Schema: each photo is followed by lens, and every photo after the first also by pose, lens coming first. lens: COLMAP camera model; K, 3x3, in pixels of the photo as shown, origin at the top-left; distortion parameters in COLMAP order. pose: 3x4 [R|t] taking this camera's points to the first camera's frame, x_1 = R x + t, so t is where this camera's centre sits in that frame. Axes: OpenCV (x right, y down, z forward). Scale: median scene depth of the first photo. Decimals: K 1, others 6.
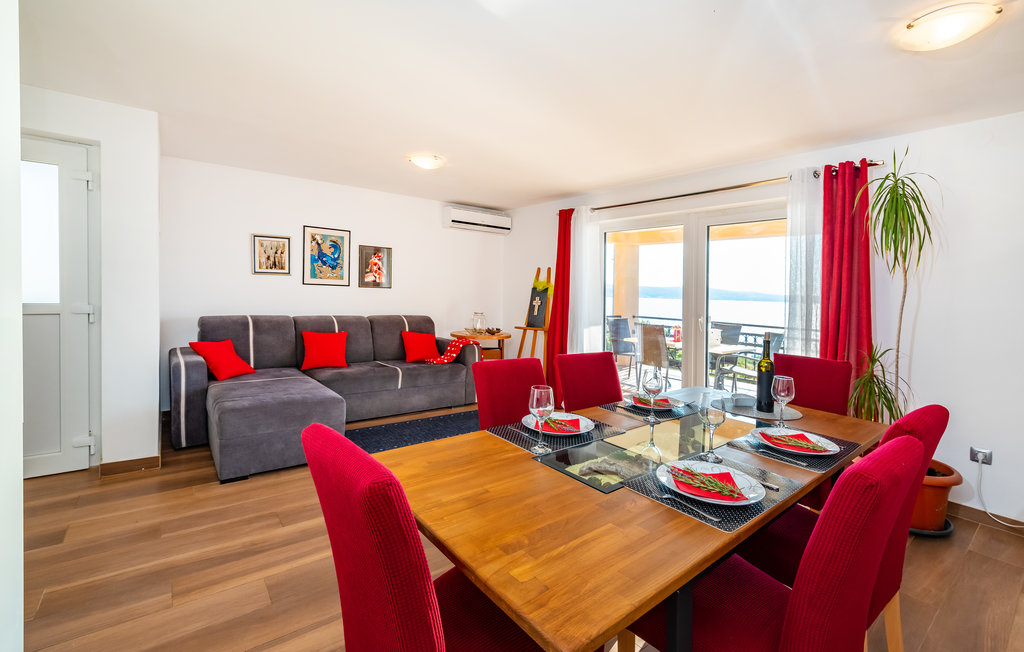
lens RADIAL K [[453.0, 0, 523.2], [0, 453.0, 299.2], [0, 0, 1]] dist [-0.000400, 0.000065]
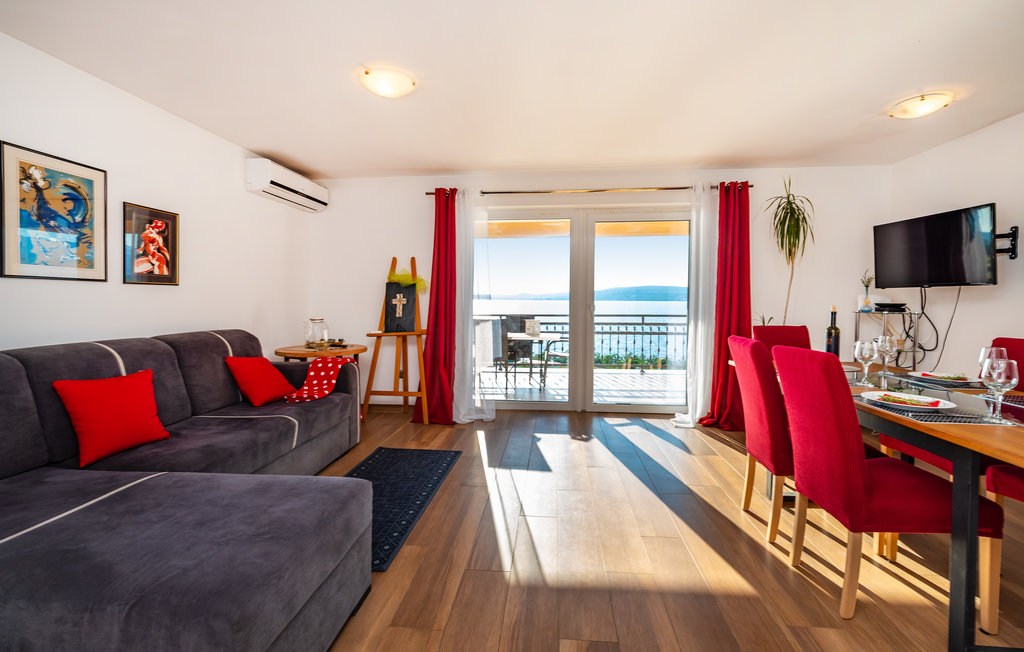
lens RADIAL K [[453.0, 0, 523.2], [0, 453.0, 299.2], [0, 0, 1]] dist [-0.000400, 0.000065]
pose [[0.686288, -0.038020, 0.726336, -0.438367], [0.040849, 0.999071, 0.013699, 0.002995], [-0.726182, 0.020269, 0.687203, 0.324675]]
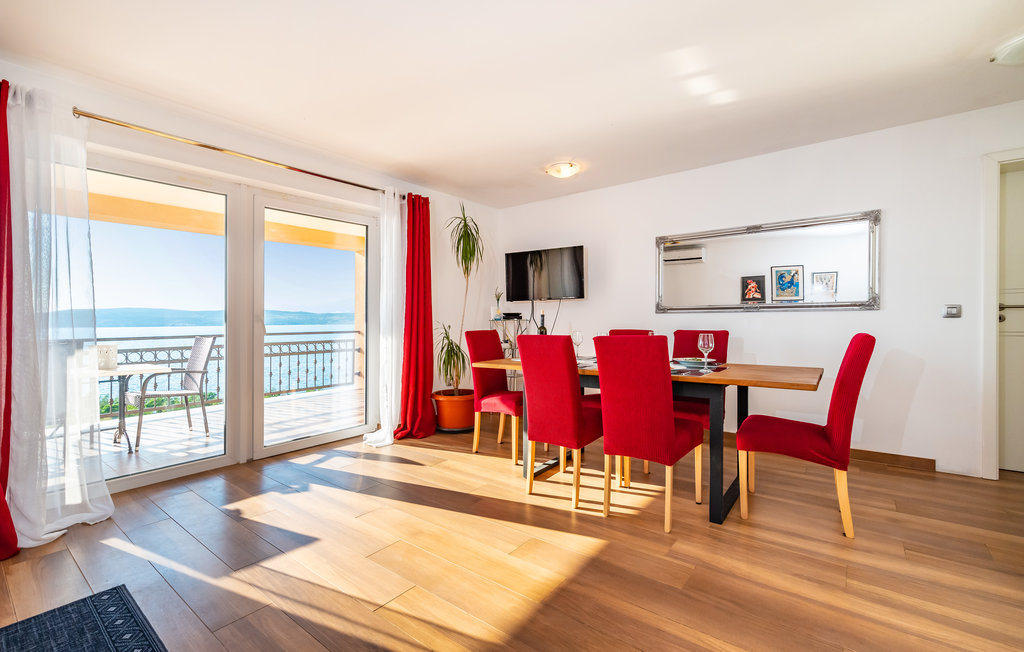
lens RADIAL K [[447.5, 0, 510.6], [0, 447.5, 321.6], [0, 0, 1]] dist [-0.001084, -0.000103]
pose [[-0.220912, -0.040305, 0.974461, -0.431134], [0.029087, 0.998429, 0.047891, 0.017824], [-0.974860, 0.038923, -0.219393, 0.634695]]
